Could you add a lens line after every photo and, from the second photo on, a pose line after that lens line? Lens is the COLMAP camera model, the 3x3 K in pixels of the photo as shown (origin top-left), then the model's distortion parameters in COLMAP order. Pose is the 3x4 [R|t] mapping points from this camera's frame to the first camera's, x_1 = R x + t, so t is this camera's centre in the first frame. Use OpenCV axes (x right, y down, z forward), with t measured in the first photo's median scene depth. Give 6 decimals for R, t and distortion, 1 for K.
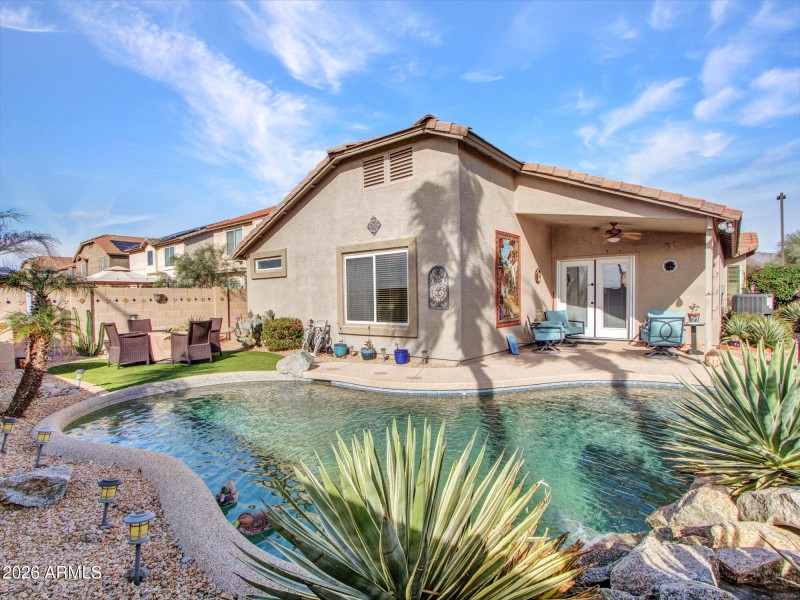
lens RADIAL K [[422.1, 0, 400.0], [0, 422.1, 300.0], [0, 0, 1]] dist [-0.003244, -0.000240]
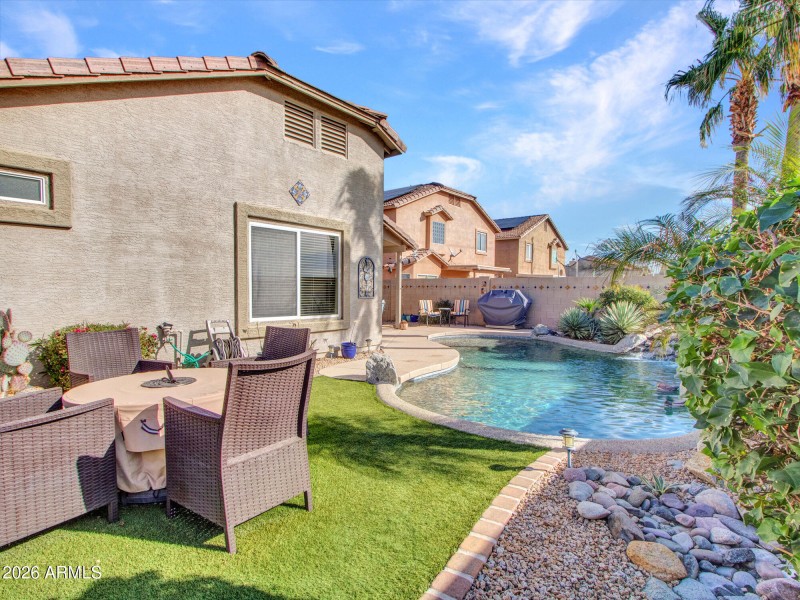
lens RADIAL K [[422.1, 0, 400.0], [0, 422.1, 300.0], [0, 0, 1]] dist [-0.003244, -0.000240]
pose [[-0.002197, -0.009207, 0.999955, -0.795583], [-0.003608, 0.999951, 0.009199, 0.013172], [-0.999991, -0.003588, -0.002230, 0.770378]]
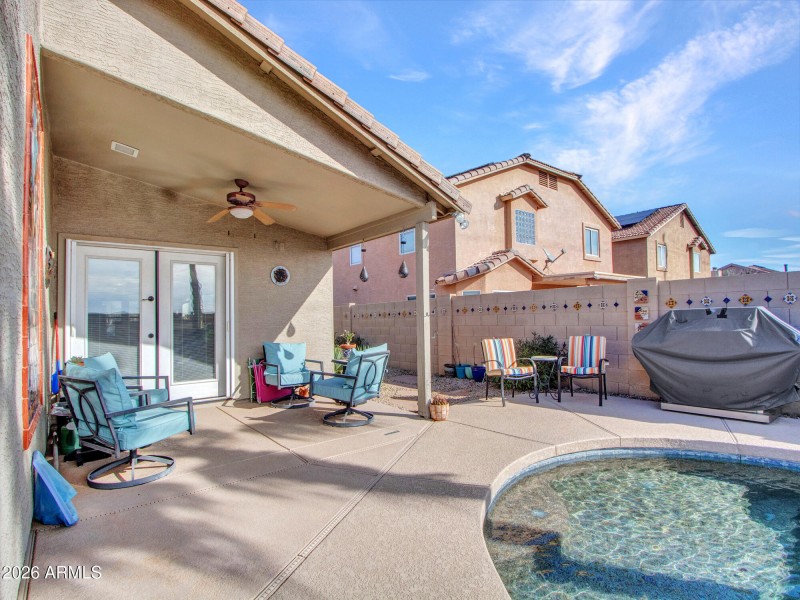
lens RADIAL K [[413.6, 0, 398.0], [0, 413.6, 310.3], [0, 0, 1]] dist [0.000745, -0.013875]
pose [[0.212654, 0.029066, 0.976695, 0.046926], [0.025102, 0.999065, -0.035197, 0.001561], [-0.976805, 0.032001, 0.211725, 0.690223]]
